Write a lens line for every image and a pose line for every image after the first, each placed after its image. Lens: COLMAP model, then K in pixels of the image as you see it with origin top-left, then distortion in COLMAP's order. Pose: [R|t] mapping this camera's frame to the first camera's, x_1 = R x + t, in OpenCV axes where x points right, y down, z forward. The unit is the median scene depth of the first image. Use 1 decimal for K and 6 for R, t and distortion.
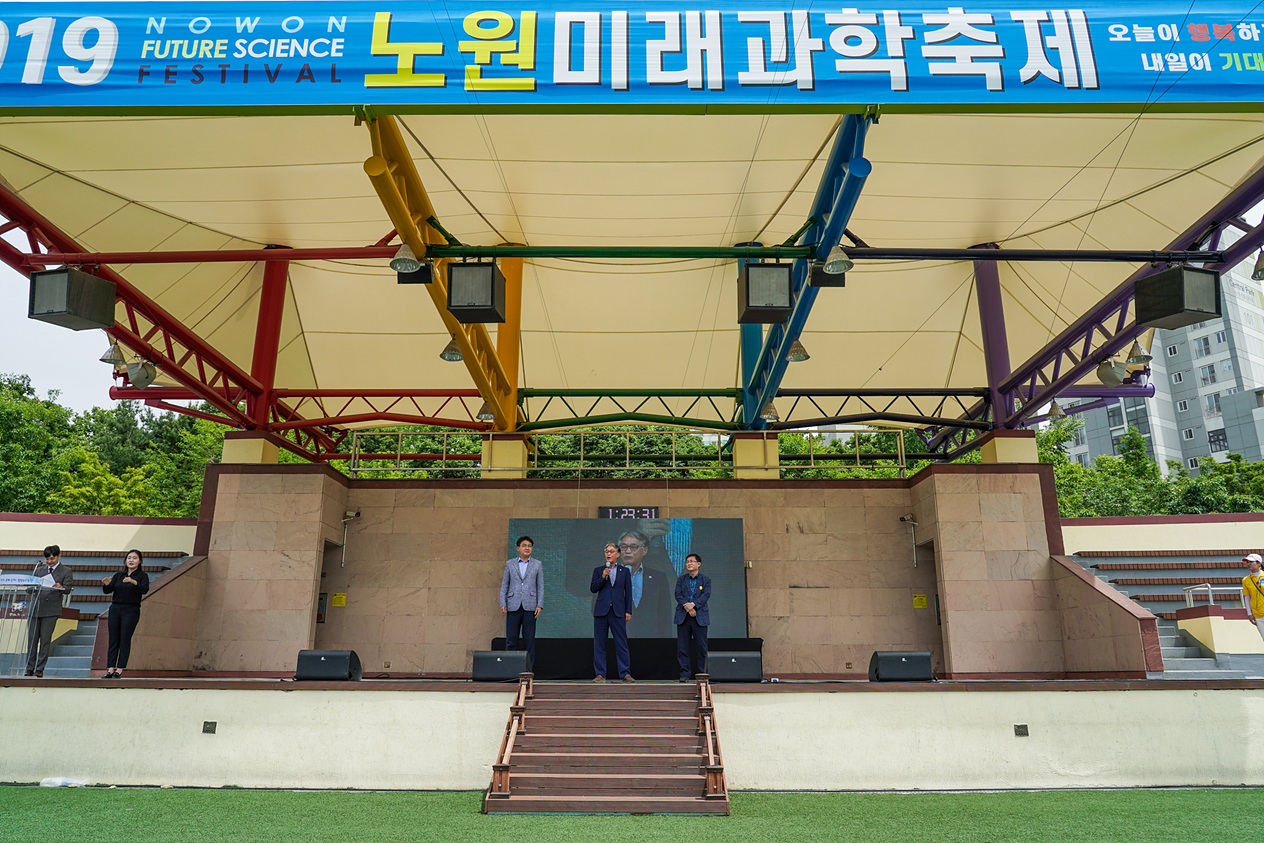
lens RADIAL K [[845.7, 0, 628.7], [0, 845.7, 443.8], [0, 0, 1]] dist [-0.014713, 0.004607]
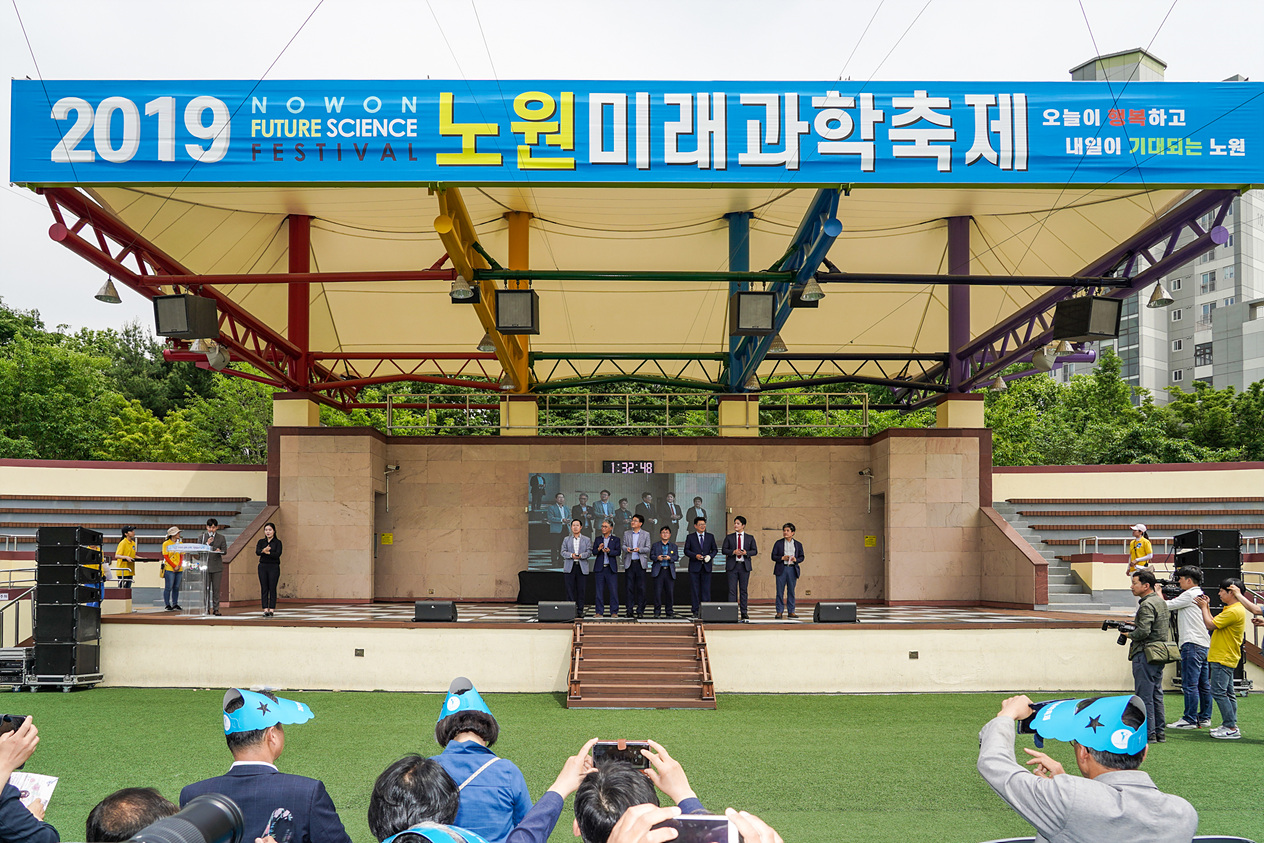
lens RADIAL K [[845.7, 0, 600.5], [0, 845.7, 571.3], [0, 0, 1]] dist [-0.014713, 0.004607]
pose [[0.999980, 0.000173, -0.006364, -0.051352], [0.001476, 0.966111, 0.258123, -0.131660], [0.006193, -0.258127, 0.966091, -0.280777]]
